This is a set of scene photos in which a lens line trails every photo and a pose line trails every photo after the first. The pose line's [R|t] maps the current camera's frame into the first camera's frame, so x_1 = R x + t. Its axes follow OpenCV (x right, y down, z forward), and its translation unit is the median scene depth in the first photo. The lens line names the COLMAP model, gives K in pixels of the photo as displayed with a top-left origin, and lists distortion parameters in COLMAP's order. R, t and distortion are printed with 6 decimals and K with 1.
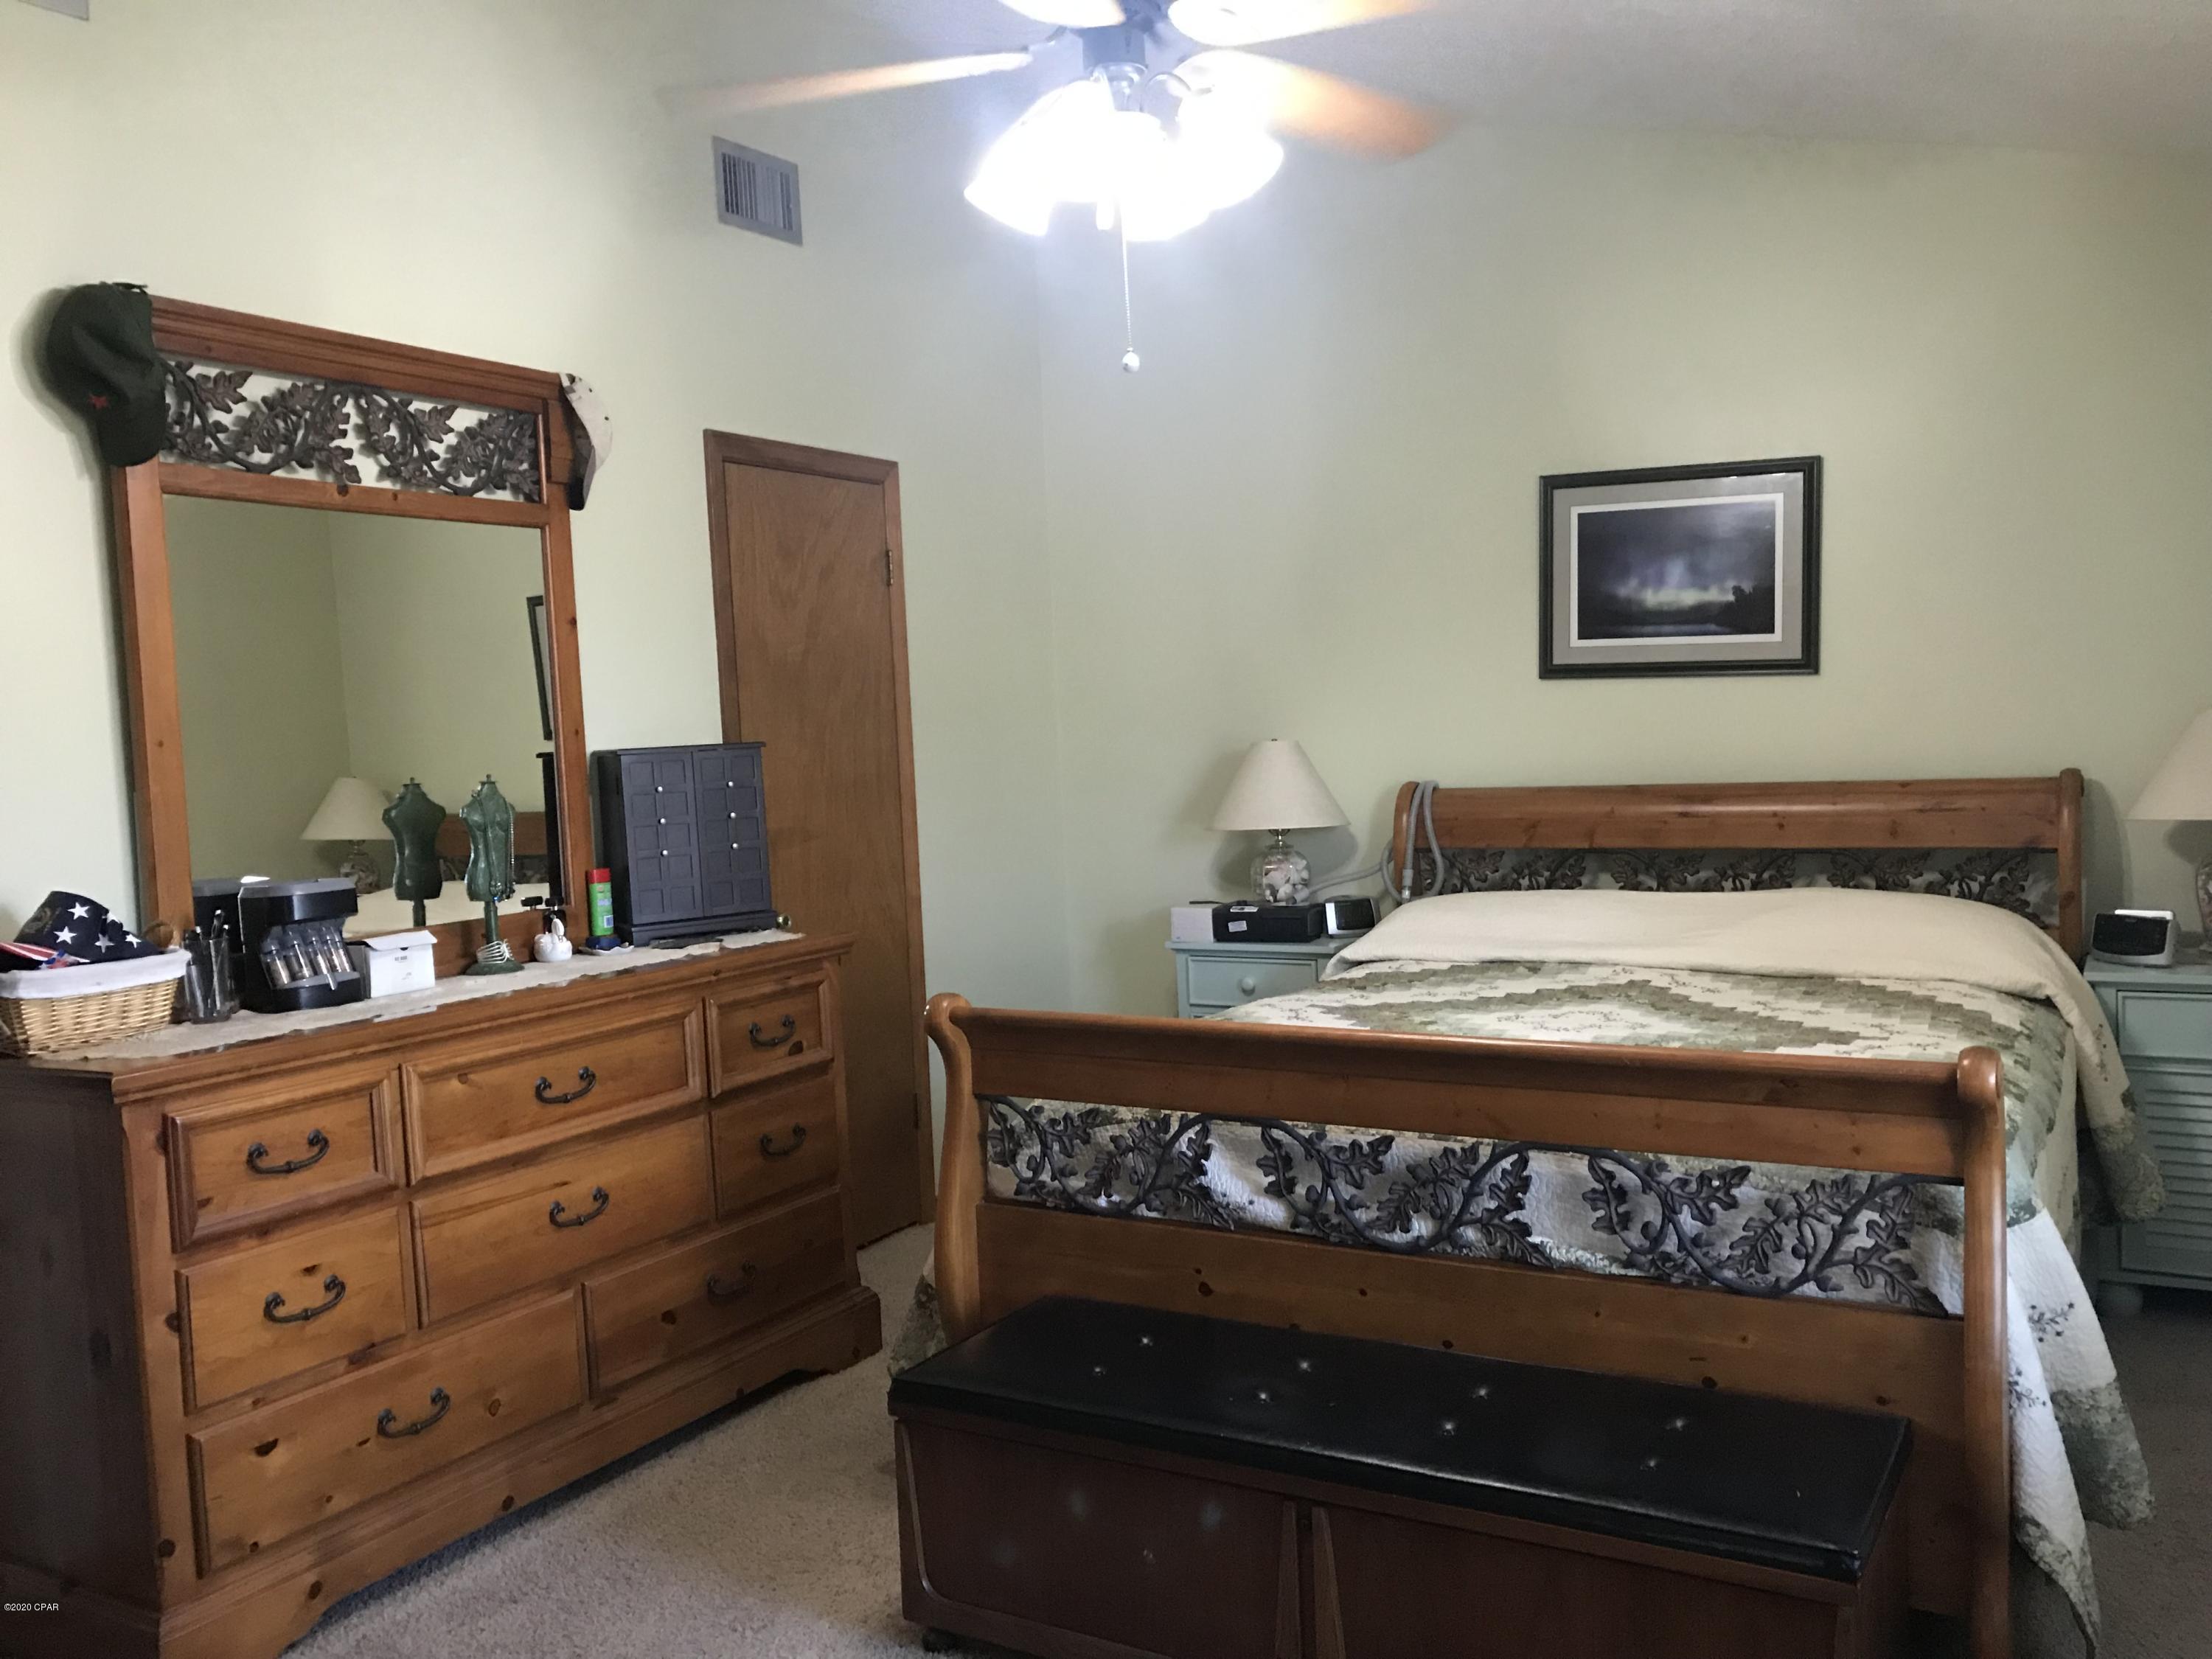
lens RADIAL K [[1814.0, 0, 1099.1], [0, 1814.0, 823.6], [0, 0, 1]] dist [0.047528, -0.062322]
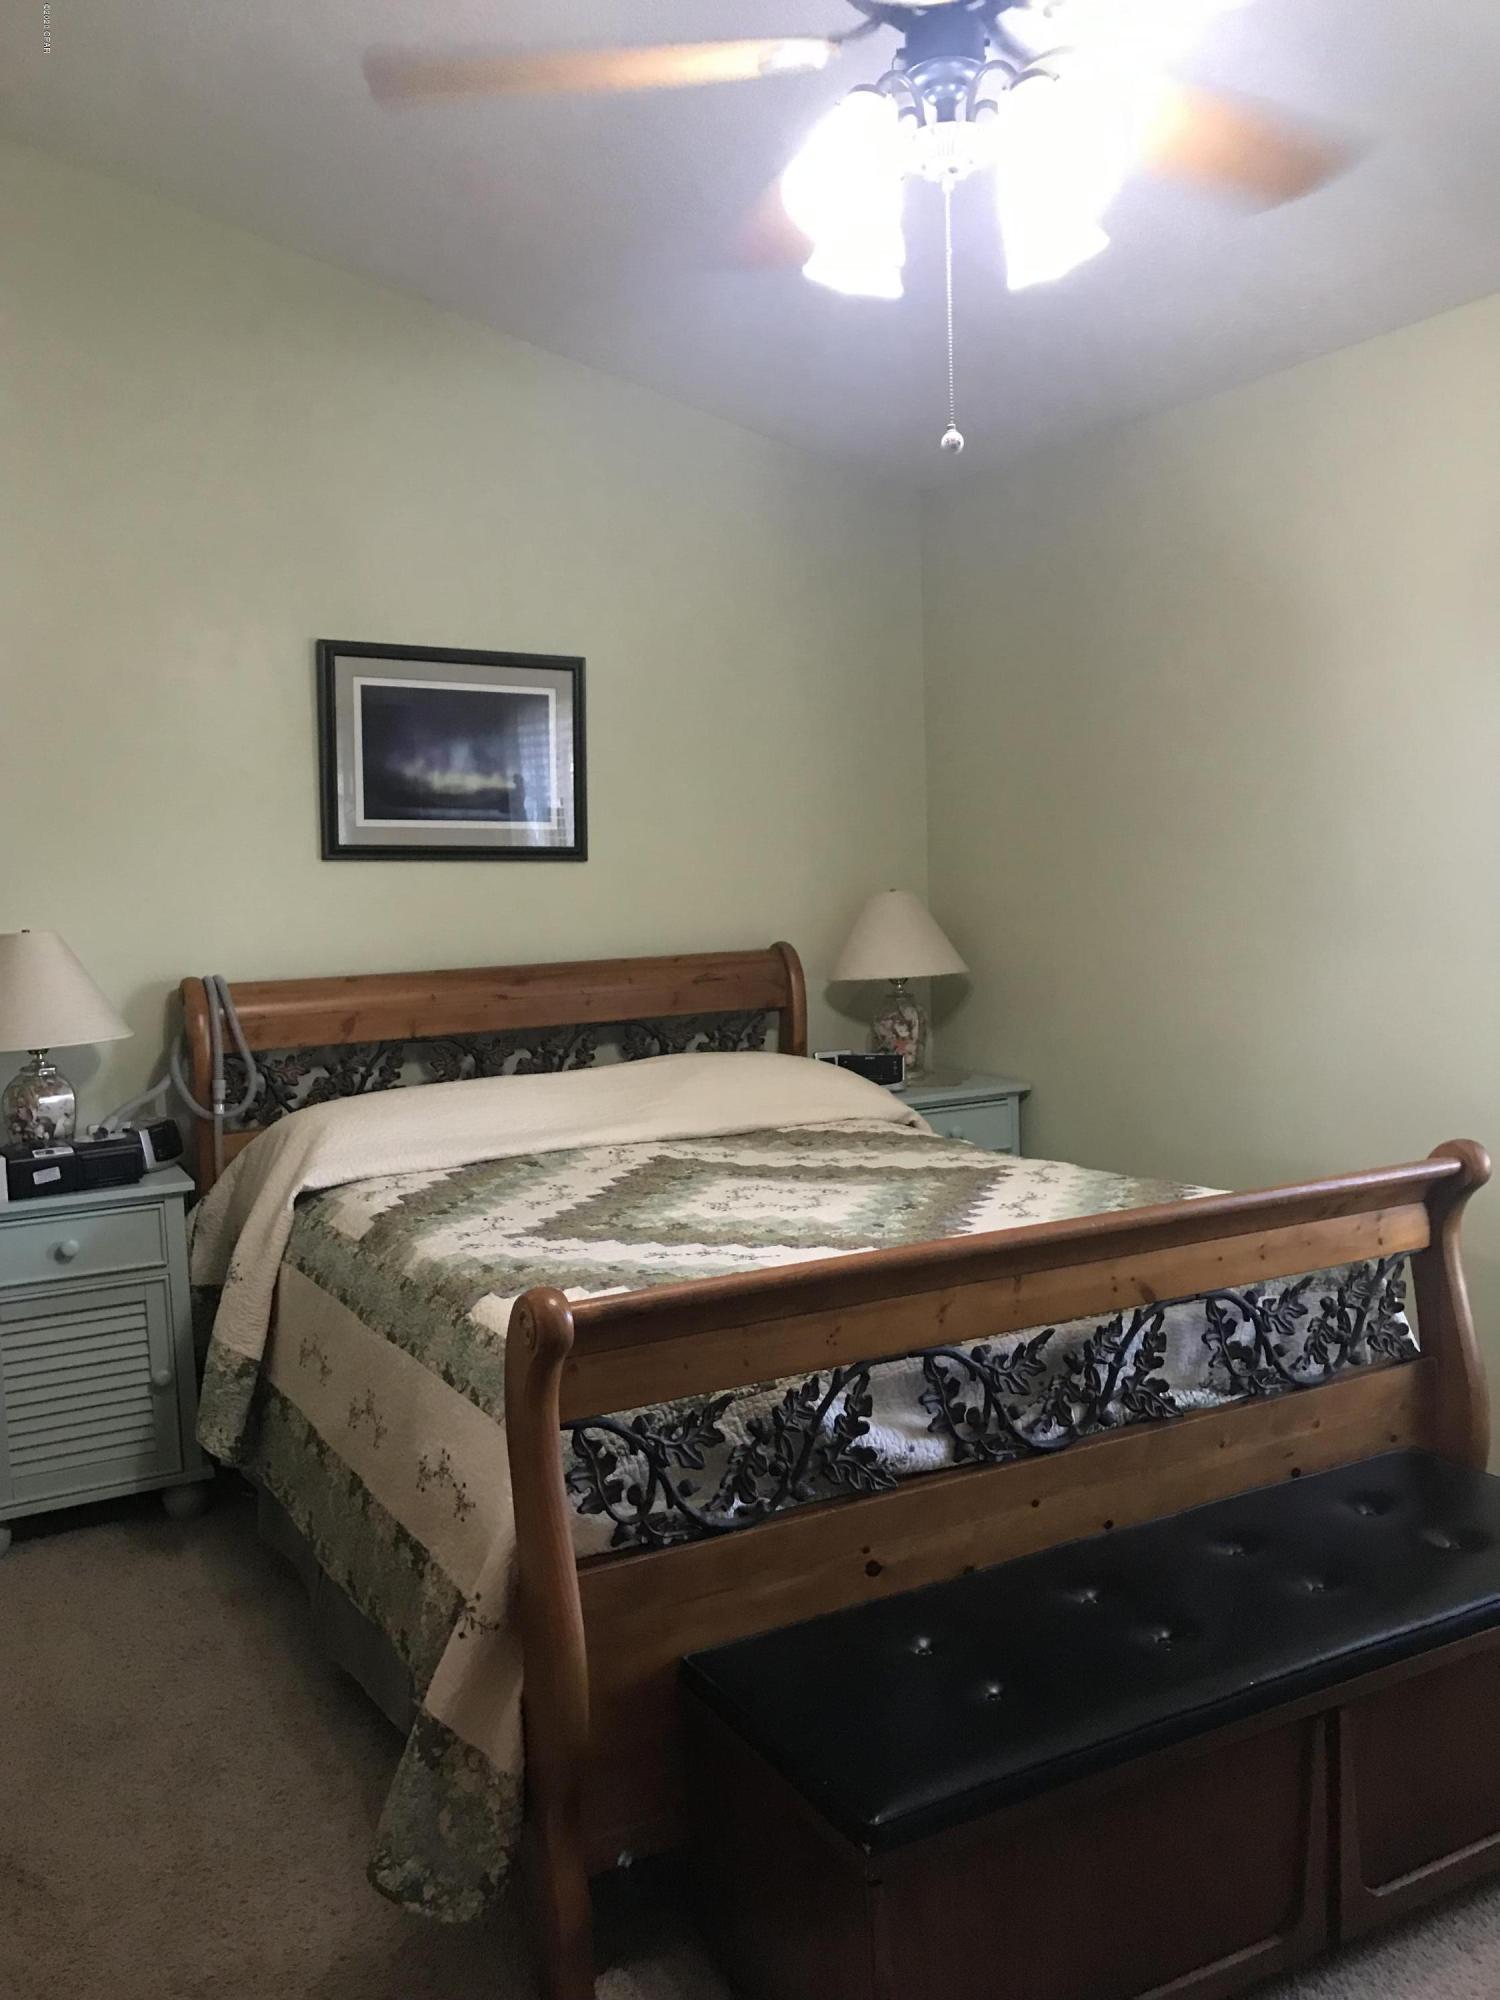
lens RADIAL K [[1640.1, 0, 747.3], [0, 1640.1, 1010.3], [0, 0, 1]] dist [0.047528, -0.062322]
pose [[0.515441, -0.057658, 0.854983, -0.396983], [0.059512, 0.997733, 0.031407, -0.018823], [-0.854856, 0.034694, 0.517704, 0.422512]]
